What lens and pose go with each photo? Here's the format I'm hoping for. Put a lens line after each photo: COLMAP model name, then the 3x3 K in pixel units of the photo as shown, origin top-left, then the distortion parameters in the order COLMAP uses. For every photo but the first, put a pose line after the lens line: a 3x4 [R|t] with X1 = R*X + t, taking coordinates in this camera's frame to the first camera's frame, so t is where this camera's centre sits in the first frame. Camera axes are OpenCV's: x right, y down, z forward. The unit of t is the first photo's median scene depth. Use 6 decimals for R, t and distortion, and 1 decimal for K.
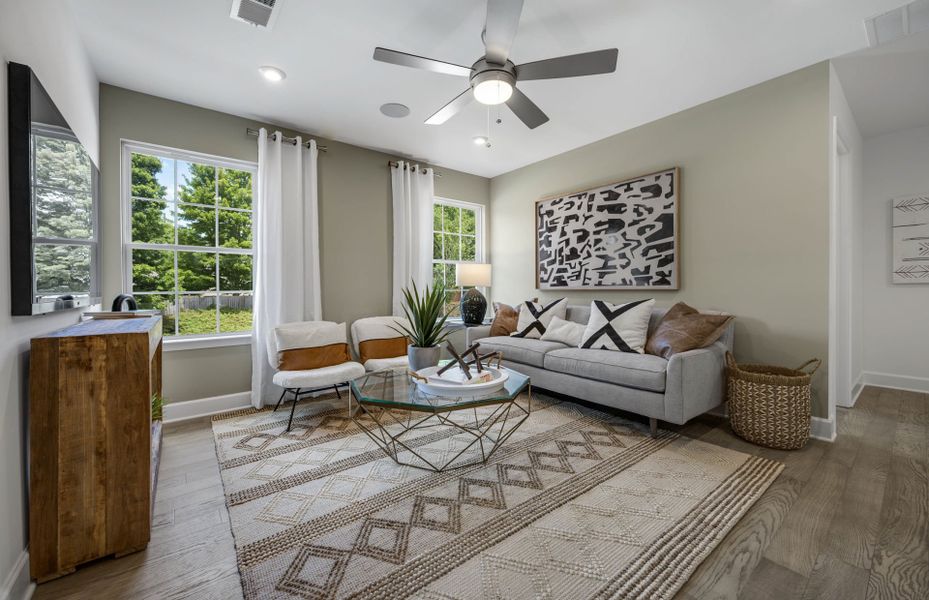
lens RADIAL K [[366.4, 0, 467.8], [0, 366.4, 293.1], [0, 0, 1]] dist [-0.003347, 0.000699]
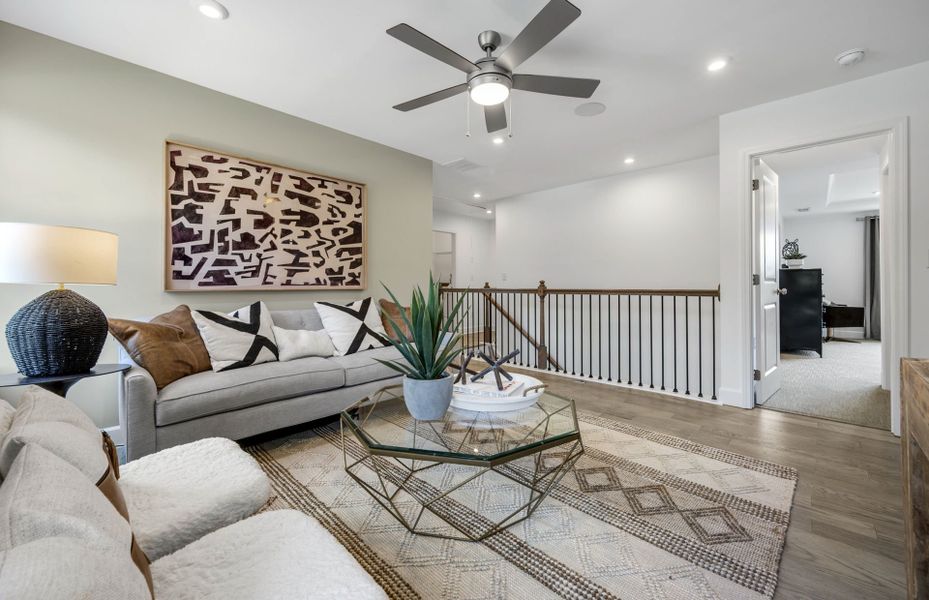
lens RADIAL K [[366.4, 0, 470.1], [0, 366.4, 287.6], [0, 0, 1]] dist [-0.003347, 0.000699]
pose [[-0.143540, 0.001775, 0.989643, -0.591051], [0.017013, 0.999855, 0.000674, -0.008847], [-0.989498, 0.016933, -0.143549, 0.778331]]
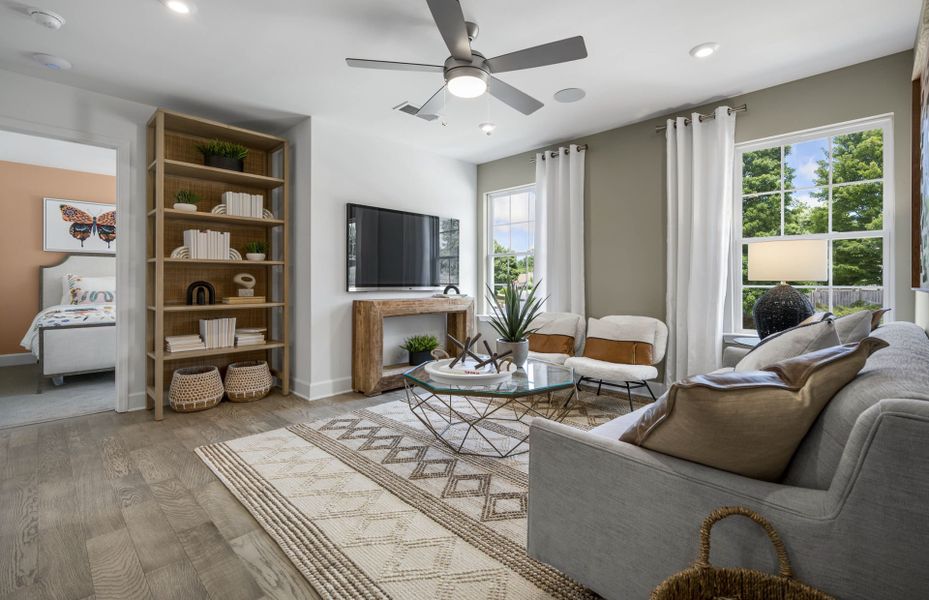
lens RADIAL K [[413.8, 0, 468.1], [0, 413.8, 283.8], [0, 0, 1]] dist [-0.001188, 0.000000]
pose [[0.125330, 0.011712, -0.992046, 0.763300], [-0.014572, 0.999844, 0.009963, -0.016490], [0.992008, 0.013208, 0.125482, 0.559199]]
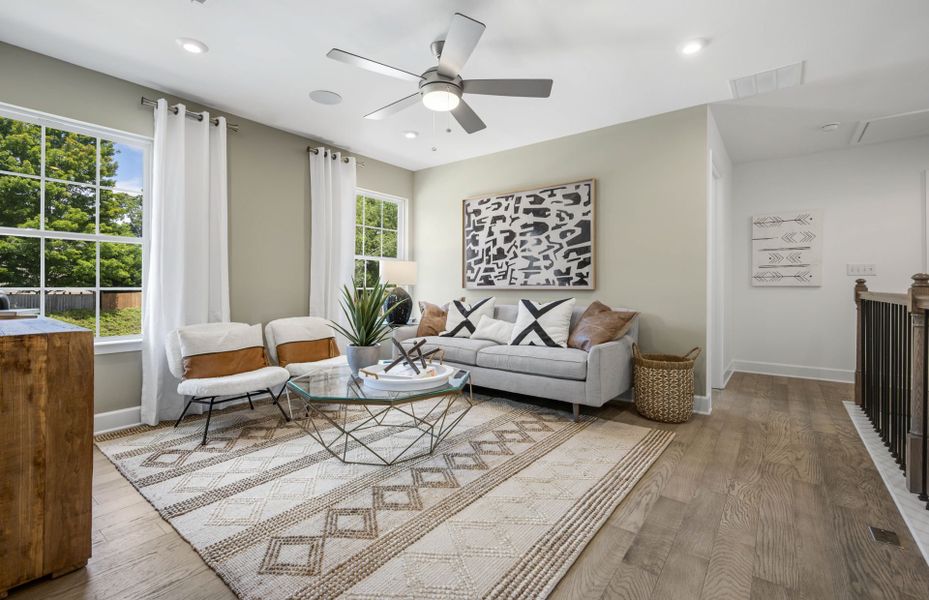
lens RADIAL K [[413.8, 0, 468.6], [0, 413.8, 290.1], [0, 0, 1]] dist [-0.001188, 0.000000]
pose [[0.969968, 0.007011, 0.243132, -0.089415], [-0.005500, 0.999961, -0.006895, 0.002536], [-0.243171, 0.005351, 0.969969, -0.109718]]
